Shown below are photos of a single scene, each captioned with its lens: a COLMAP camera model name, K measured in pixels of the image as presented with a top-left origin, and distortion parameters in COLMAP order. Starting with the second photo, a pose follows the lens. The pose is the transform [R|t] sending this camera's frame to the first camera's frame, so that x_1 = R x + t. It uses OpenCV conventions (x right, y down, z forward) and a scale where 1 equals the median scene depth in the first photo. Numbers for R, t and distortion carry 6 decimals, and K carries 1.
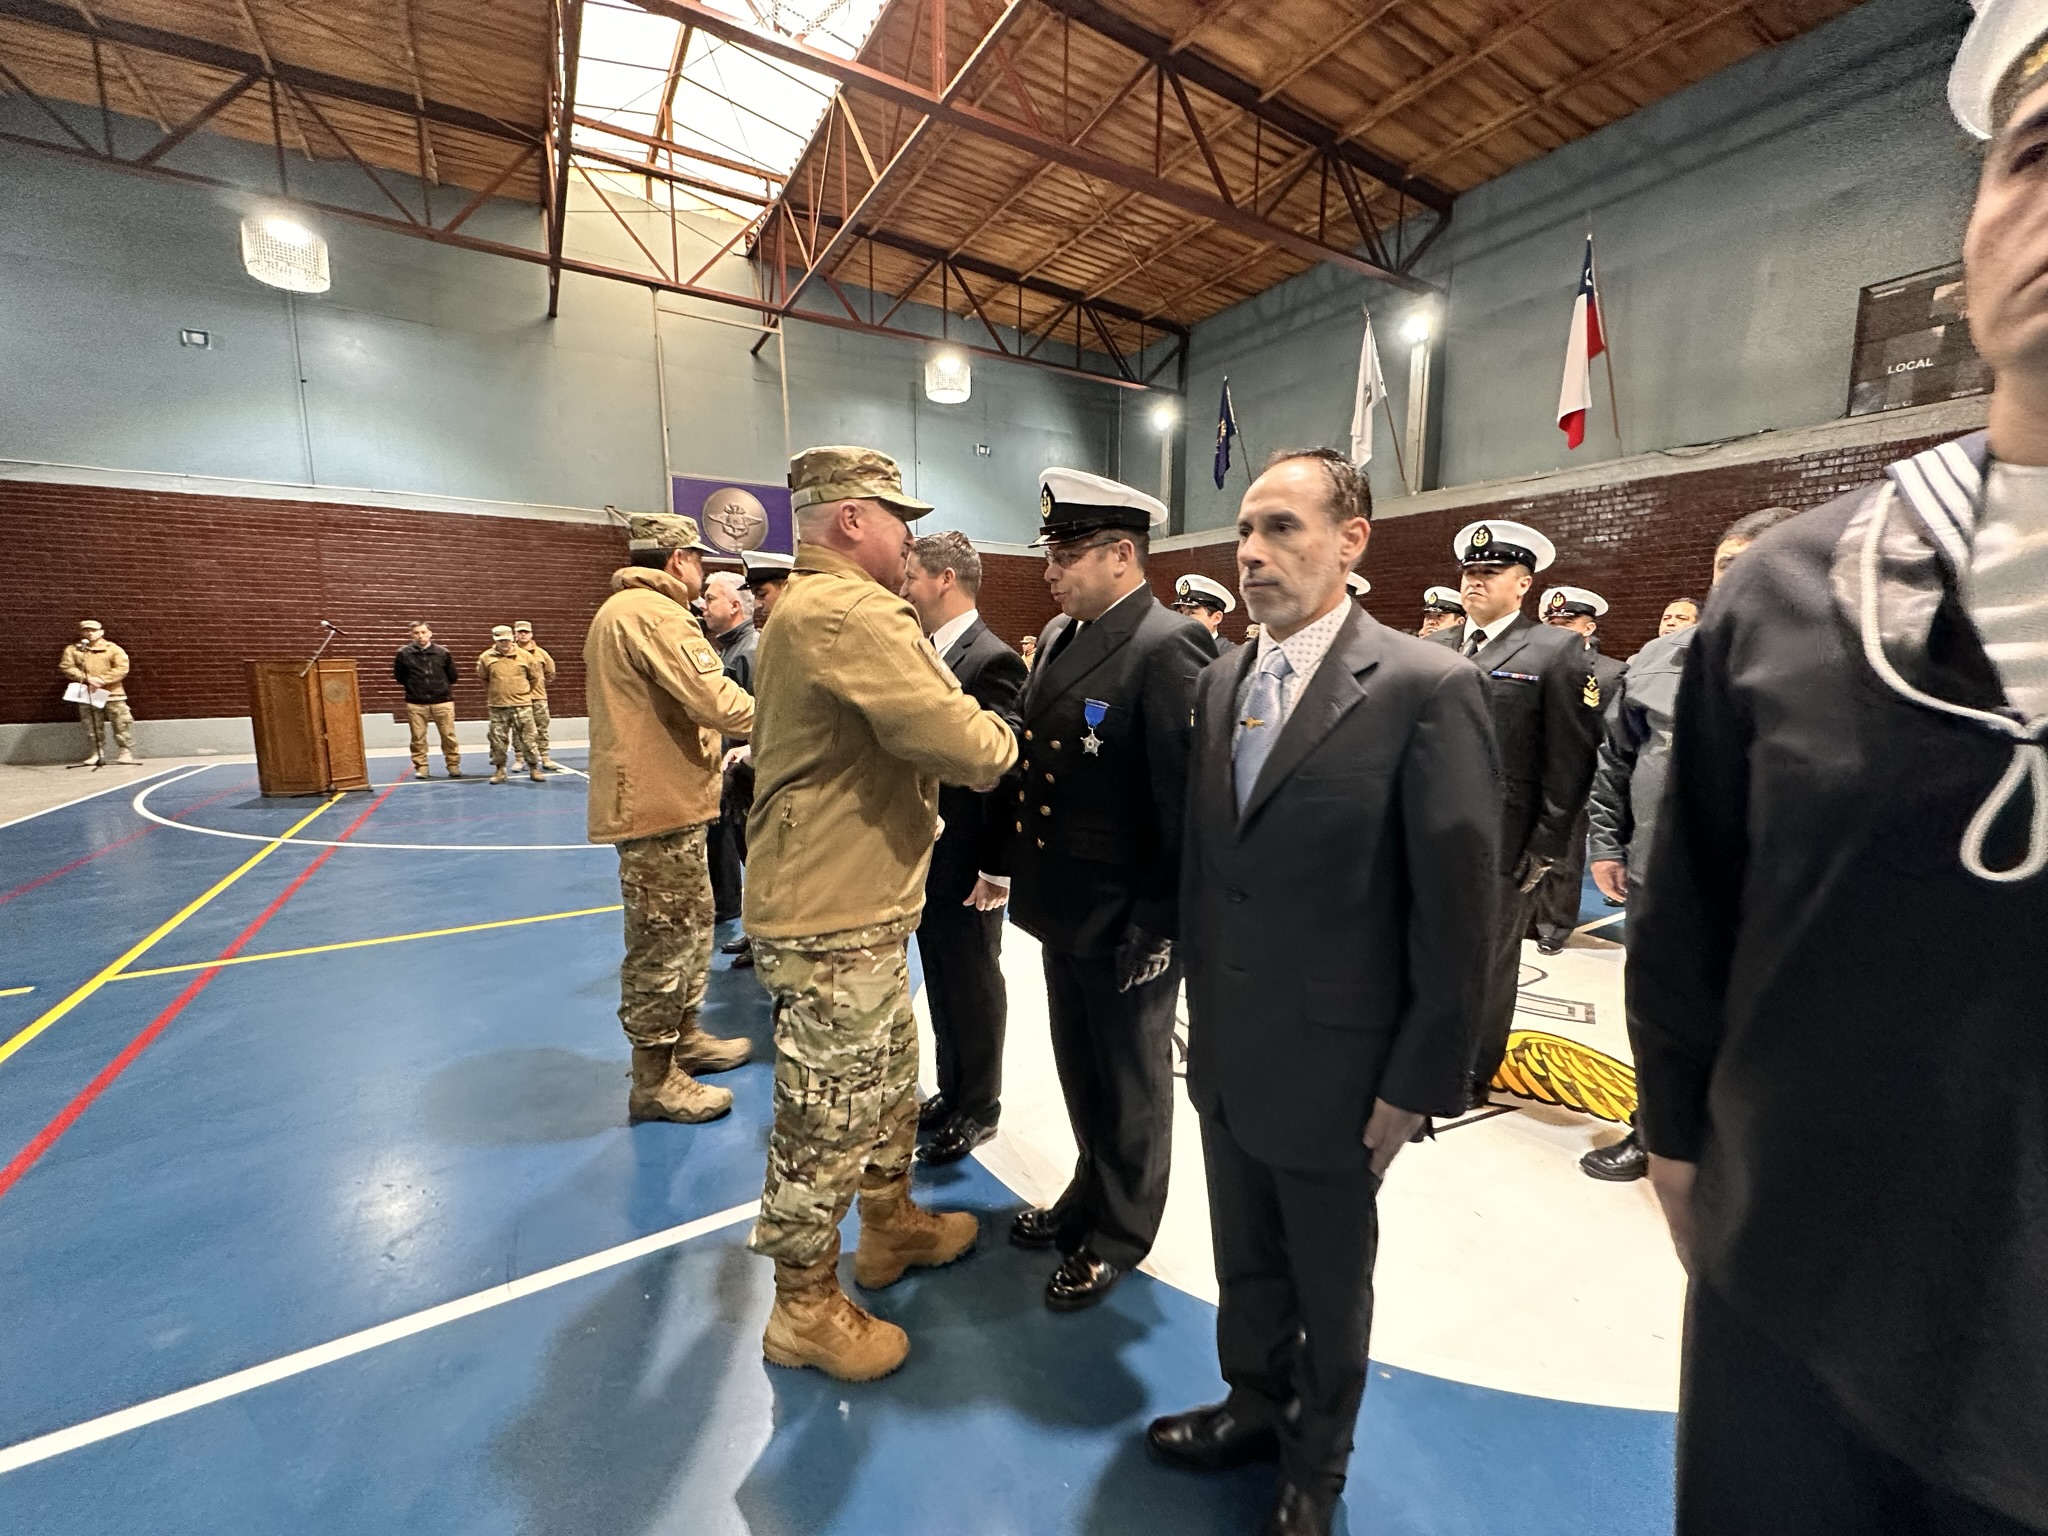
lens RADIAL K [[817.4, 0, 1027.1], [0, 817.4, 766.7], [0, 0, 1]] dist [-0.000062, -0.000122]
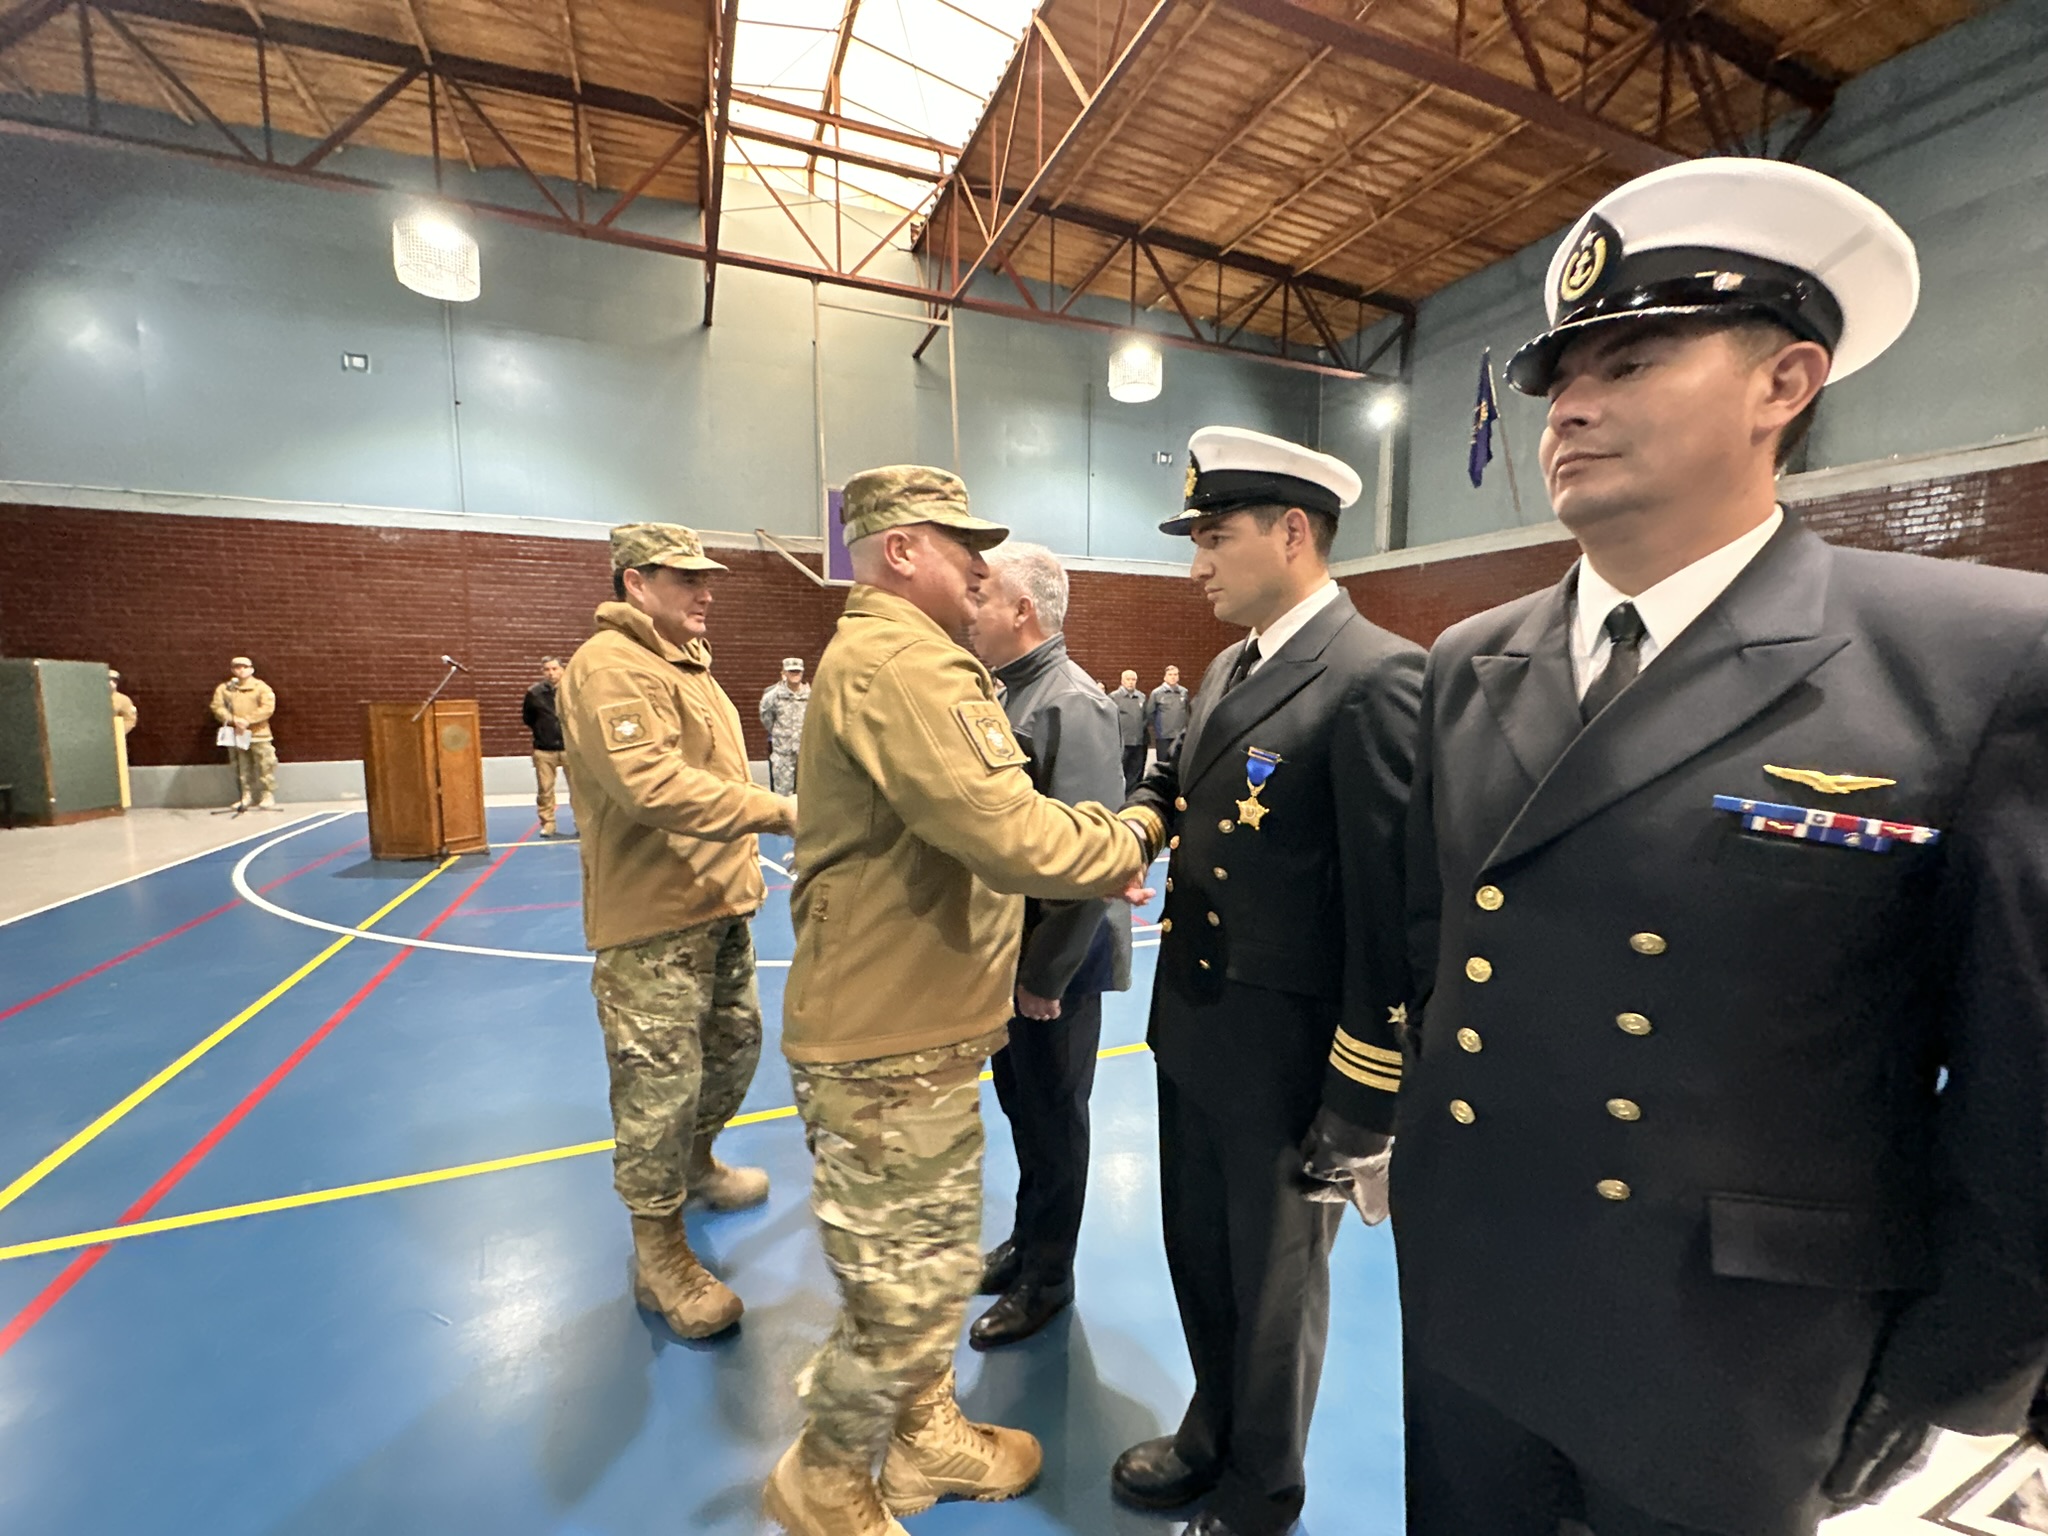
lens RADIAL K [[828.9, 0, 1027.3], [0, 828.9, 776.4], [0, 0, 1]] dist [0.000159, -0.001975]
pose [[0.988604, 0.015054, -0.149788, -0.089346], [-0.019989, 0.999304, -0.031500, -0.026469], [0.149209, 0.034135, 0.988216, 0.171644]]
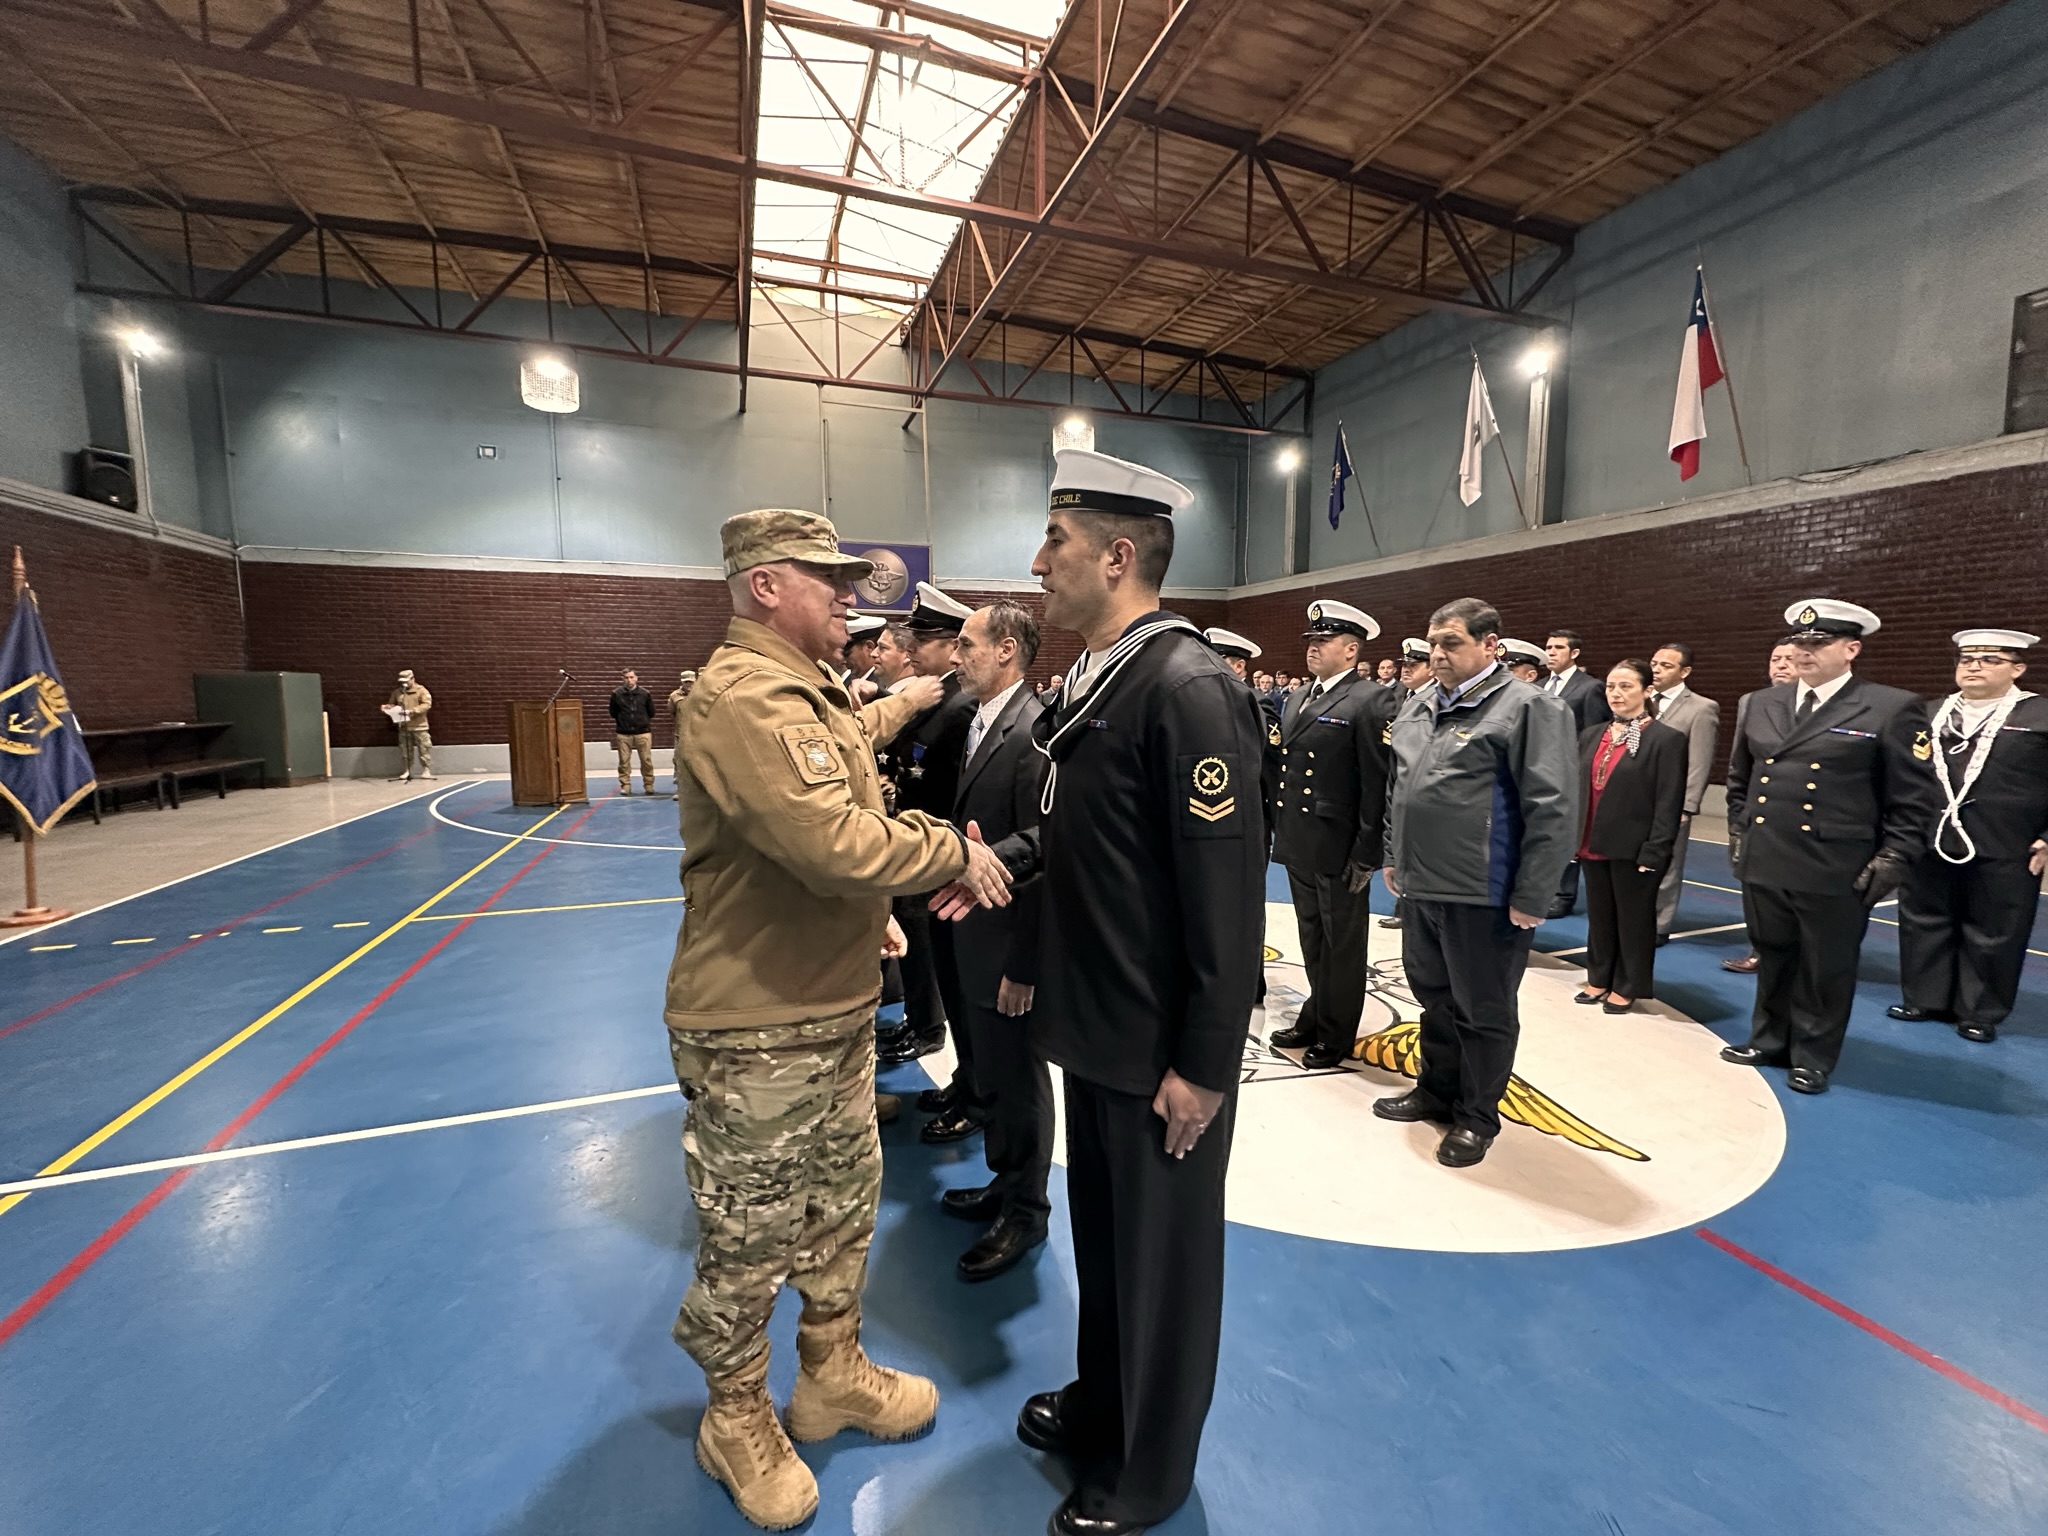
lens RADIAL K [[817.1, 0, 1025.9], [0, 817.1, 767.7], [0, 0, 1]] dist [-0.000663, -0.000009]
pose [[0.979795, 0.015217, -0.199427, 0.080982], [-0.023103, 0.999038, -0.037273, 0.004525], [0.198668, 0.041127, 0.979204, -0.074706]]
